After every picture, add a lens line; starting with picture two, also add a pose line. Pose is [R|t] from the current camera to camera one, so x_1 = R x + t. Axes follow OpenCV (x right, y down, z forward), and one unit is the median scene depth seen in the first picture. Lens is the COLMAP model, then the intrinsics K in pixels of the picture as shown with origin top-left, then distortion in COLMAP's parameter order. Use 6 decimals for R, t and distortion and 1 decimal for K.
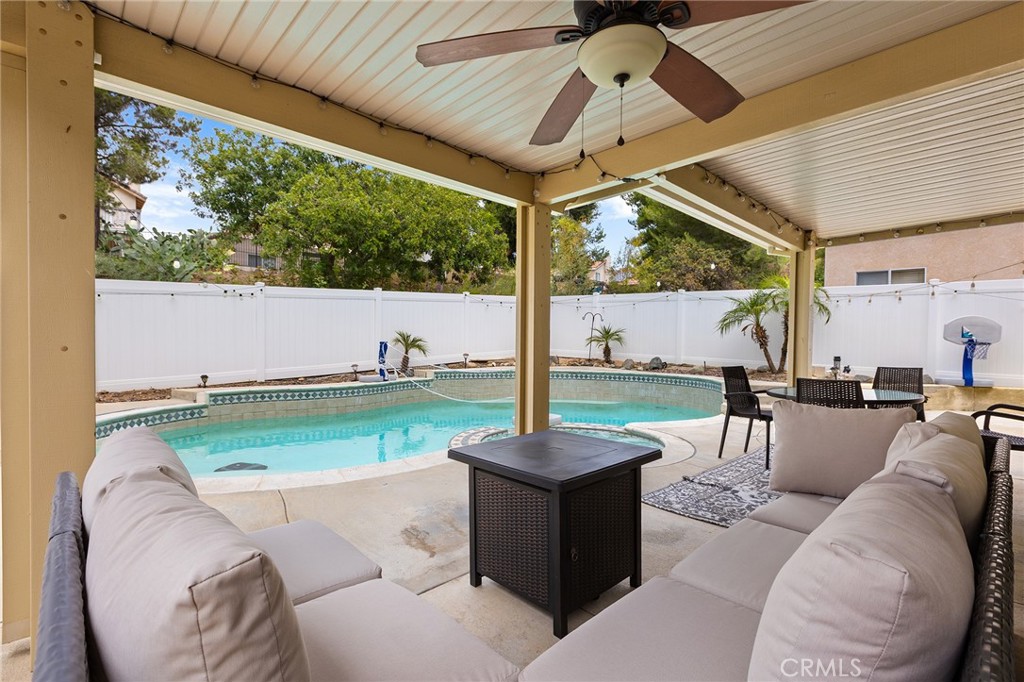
lens RADIAL K [[460.7, 0, 512.0], [0, 460.7, 341.0], [0, 0, 1]] dist [0.000686, 0.000053]
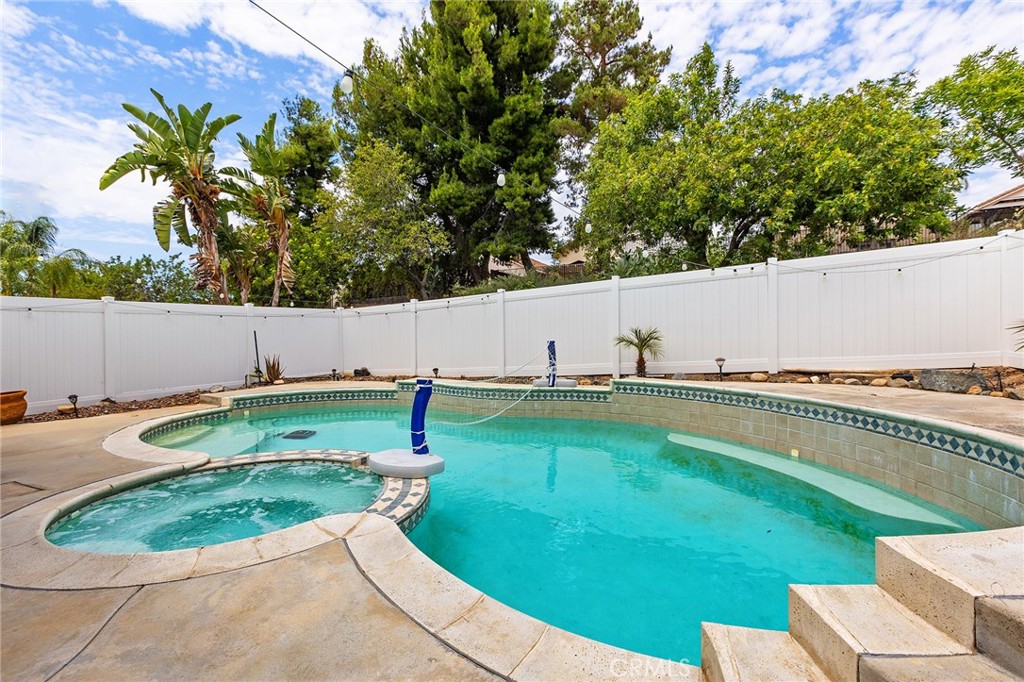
lens RADIAL K [[460.7, 0, 512.0], [0, 460.7, 341.0], [0, 0, 1]] dist [0.000686, 0.000053]
pose [[0.322985, -0.004245, -0.946395, 0.486165], [0.008522, 0.999962, -0.001577, 0.001882], [0.946366, -0.007556, 0.323009, 0.625824]]
